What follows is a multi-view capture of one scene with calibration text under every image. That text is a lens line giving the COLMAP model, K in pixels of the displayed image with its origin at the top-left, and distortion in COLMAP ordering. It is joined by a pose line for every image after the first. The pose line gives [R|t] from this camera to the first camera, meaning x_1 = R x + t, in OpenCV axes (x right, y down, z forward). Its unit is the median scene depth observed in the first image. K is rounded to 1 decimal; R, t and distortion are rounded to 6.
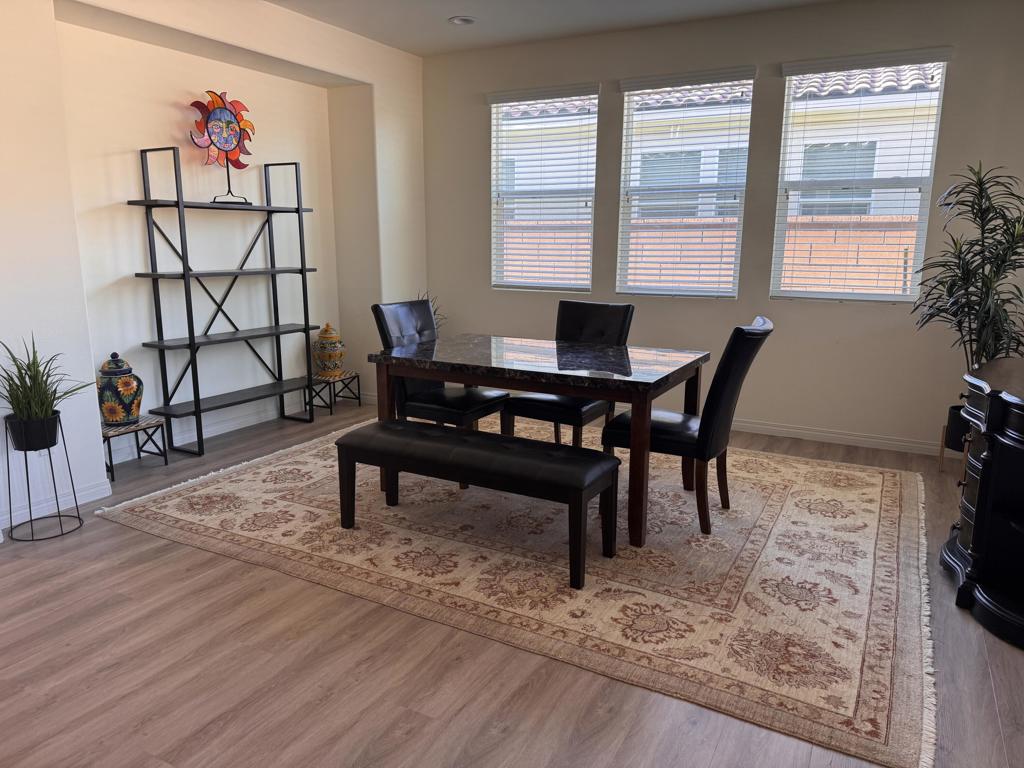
lens RADIAL K [[716.7, 0, 510.6], [0, 716.7, 390.8], [0, 0, 1]] dist [0.061967, -0.063109]
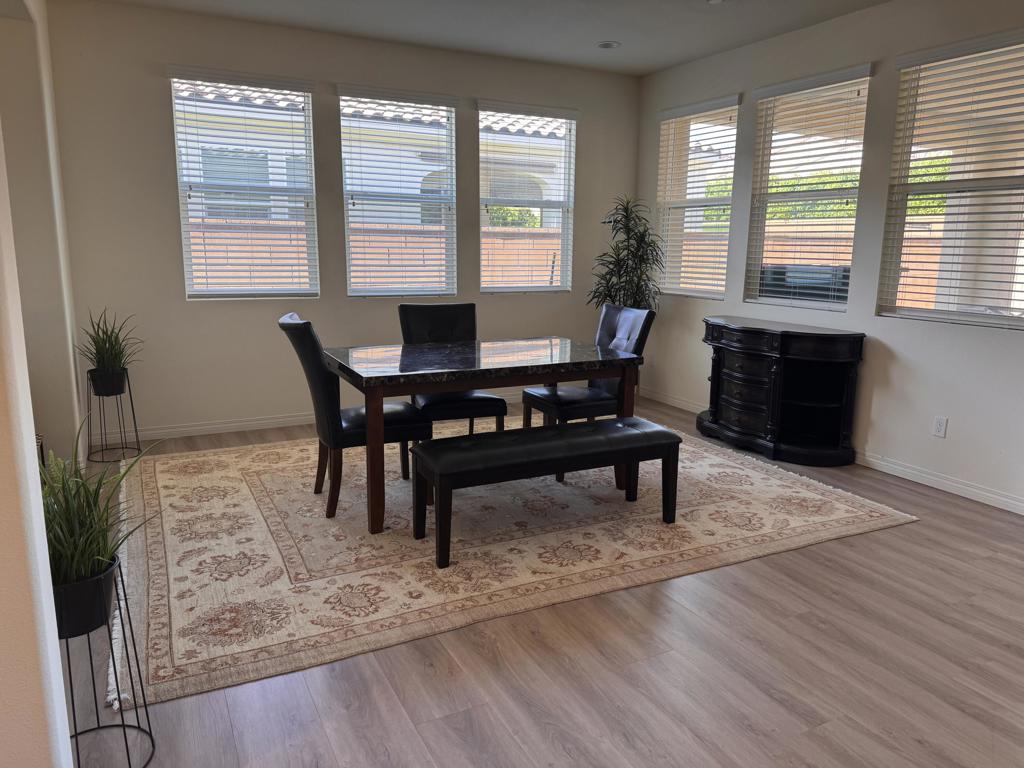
lens RADIAL K [[716.7, 0, 518.9], [0, 716.7, 383.4], [0, 0, 1]] dist [0.061967, -0.063109]
pose [[0.560807, -0.154629, 0.813379, -0.825488], [0.162666, 0.983836, 0.074880, -0.081664], [-0.811810, 0.090315, 0.576895, 0.369989]]
